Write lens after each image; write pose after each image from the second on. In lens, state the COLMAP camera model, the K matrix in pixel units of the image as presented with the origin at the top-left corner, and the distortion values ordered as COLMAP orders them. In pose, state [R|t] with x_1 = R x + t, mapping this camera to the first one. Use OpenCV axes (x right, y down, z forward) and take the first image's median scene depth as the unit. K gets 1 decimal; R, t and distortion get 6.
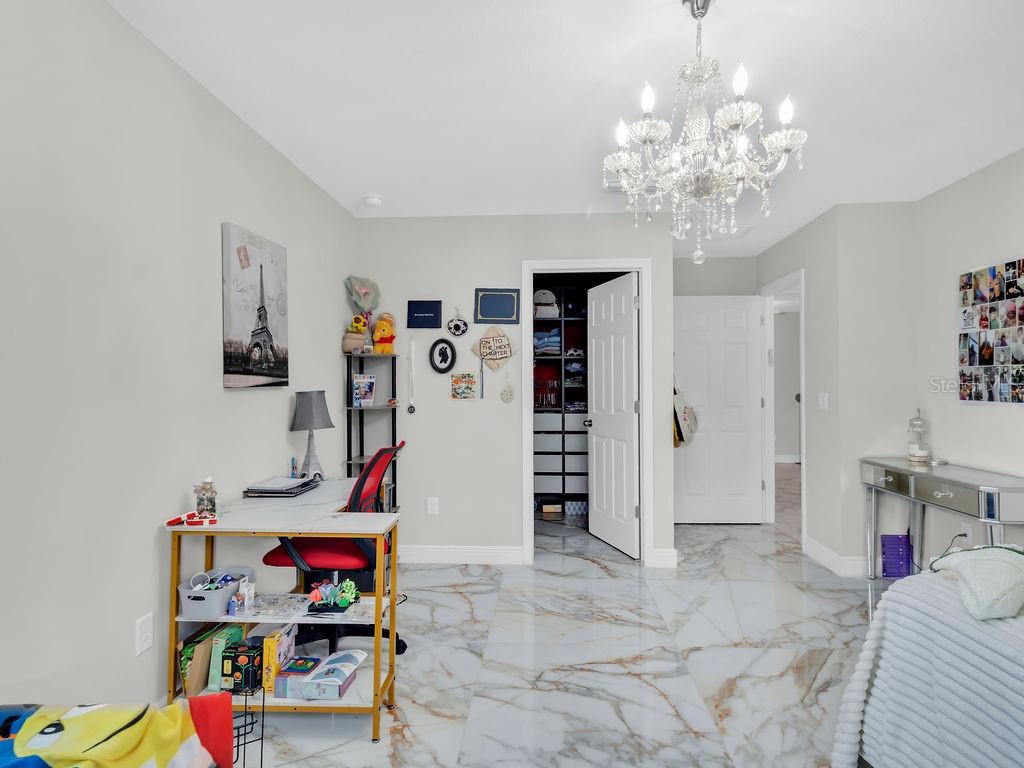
lens RADIAL K [[546.7, 0, 518.6], [0, 546.7, 379.7], [0, 0, 1]] dist [0.005718, 0.000069]
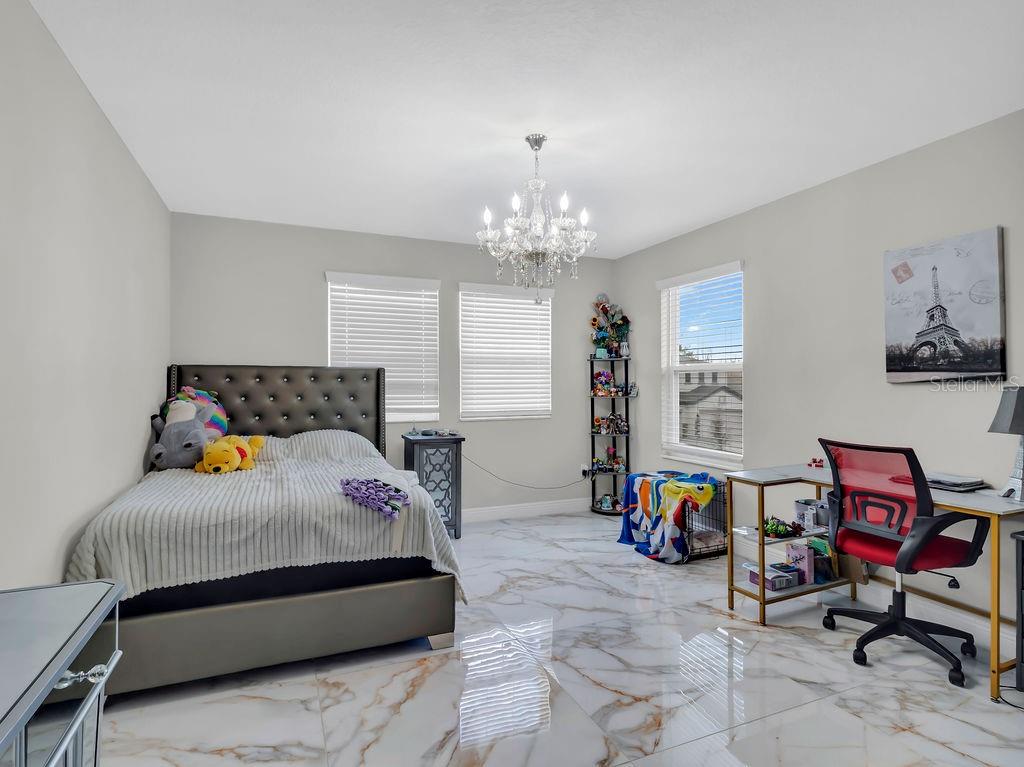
lens RADIAL K [[546.7, 0, 518.6], [0, 546.7, 379.2], [0, 0, 1]] dist [0.005718, 0.000069]
pose [[-0.888749, -0.002583, -0.458386, 0.811263], [0.008568, 0.999716, -0.022244, 0.026905], [0.458313, -0.023697, -0.888475, 1.735028]]
